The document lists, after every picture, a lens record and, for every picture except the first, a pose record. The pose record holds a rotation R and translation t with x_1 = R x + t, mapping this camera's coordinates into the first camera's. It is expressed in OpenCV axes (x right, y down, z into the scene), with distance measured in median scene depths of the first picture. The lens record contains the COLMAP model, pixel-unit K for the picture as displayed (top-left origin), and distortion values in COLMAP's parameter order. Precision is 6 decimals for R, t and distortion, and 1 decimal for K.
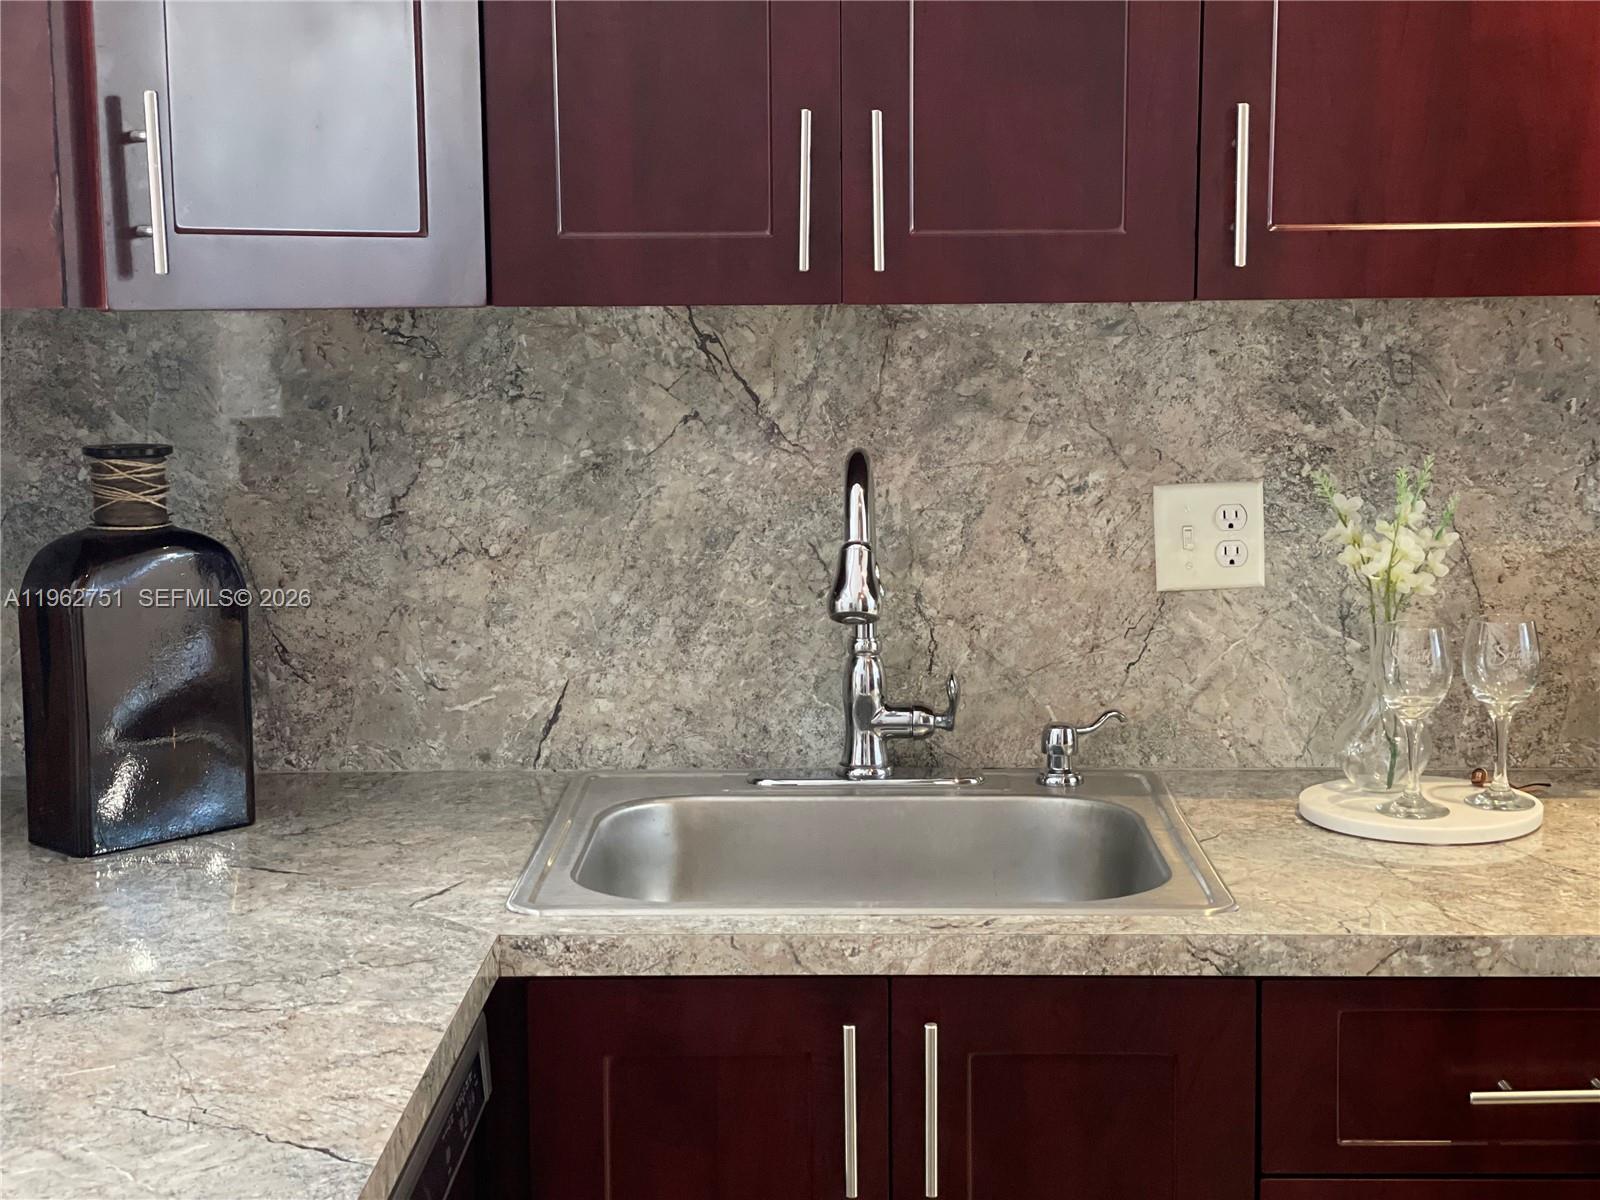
lens RADIAL K [[2410.7, 0, 800.0], [0, 2410.7, 600.0], [0, 0, 1]] dist [0.137257, 0.011752]
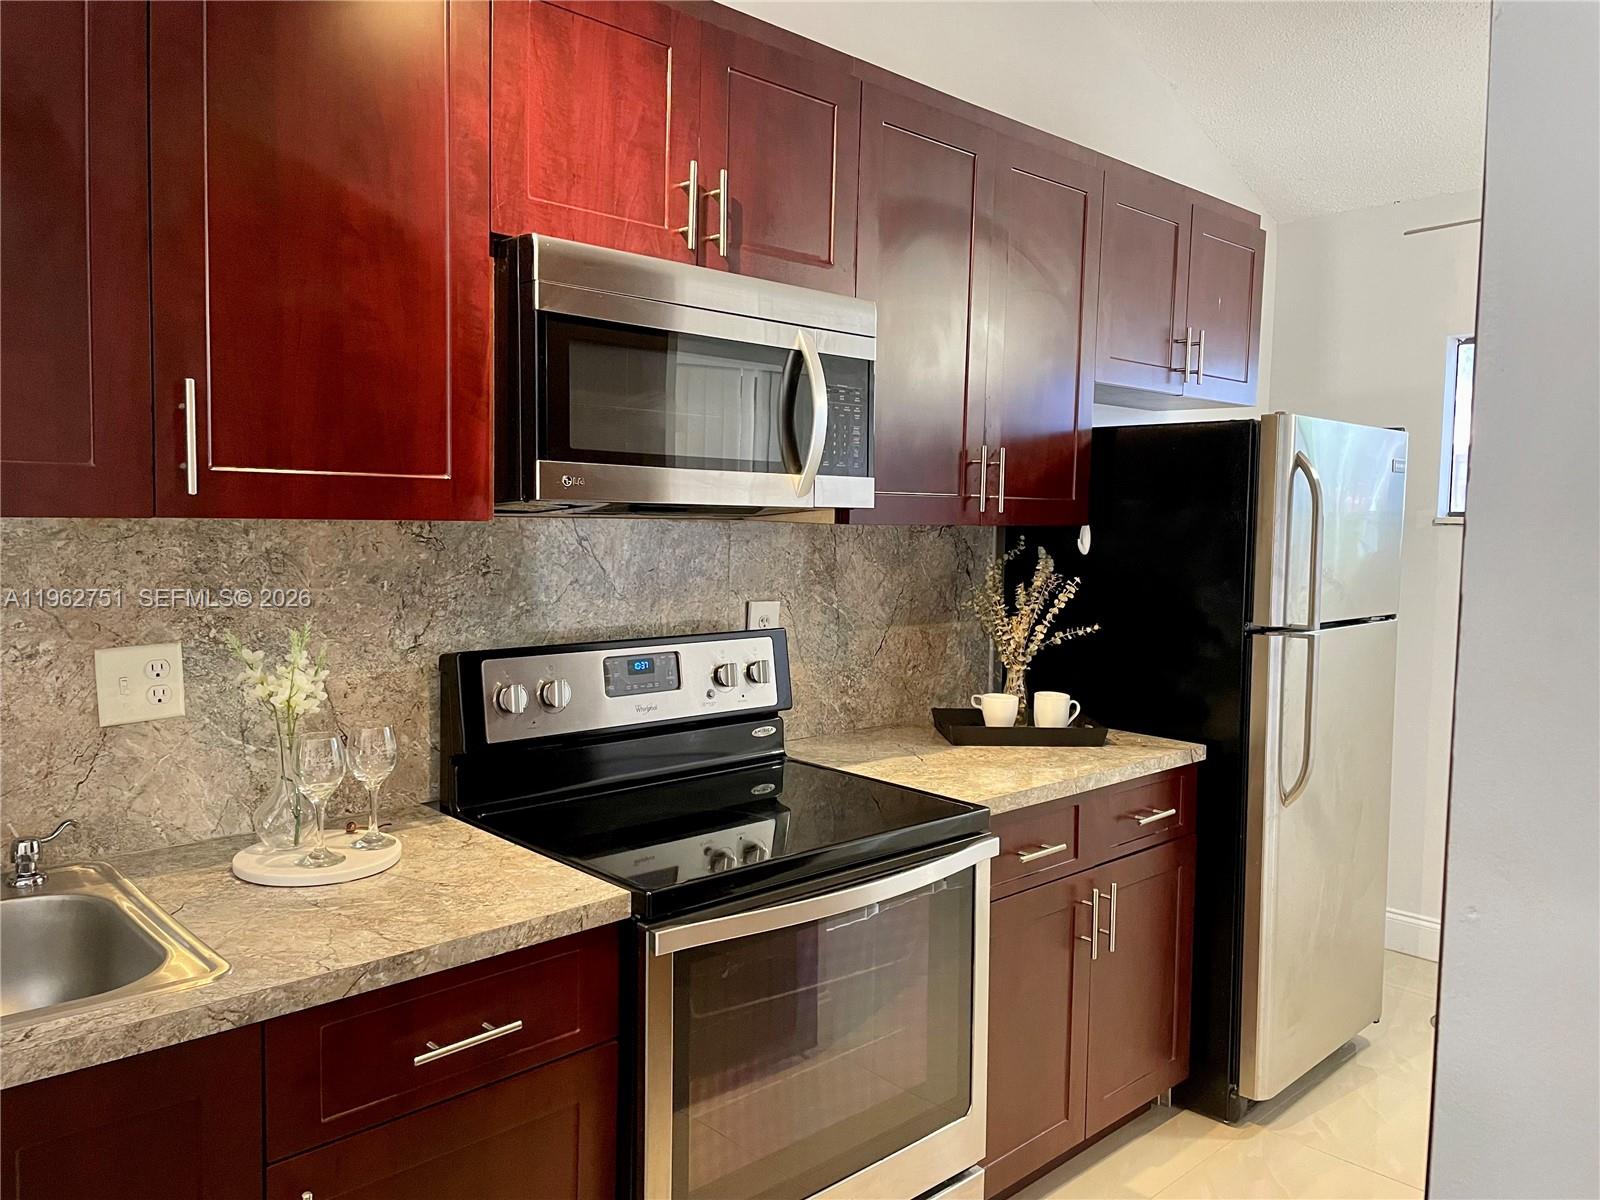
lens RADIAL K [[1211.0, 0, 814.5], [0, 1211.0, 590.8], [0, 0, 1]] dist [0.099454, -0.120581]
pose [[0.707356, -0.027453, 0.706324, -0.057507], [0.066469, 0.997401, -0.027800, -0.034400], [-0.703725, 0.066613, 0.707342, 0.223308]]
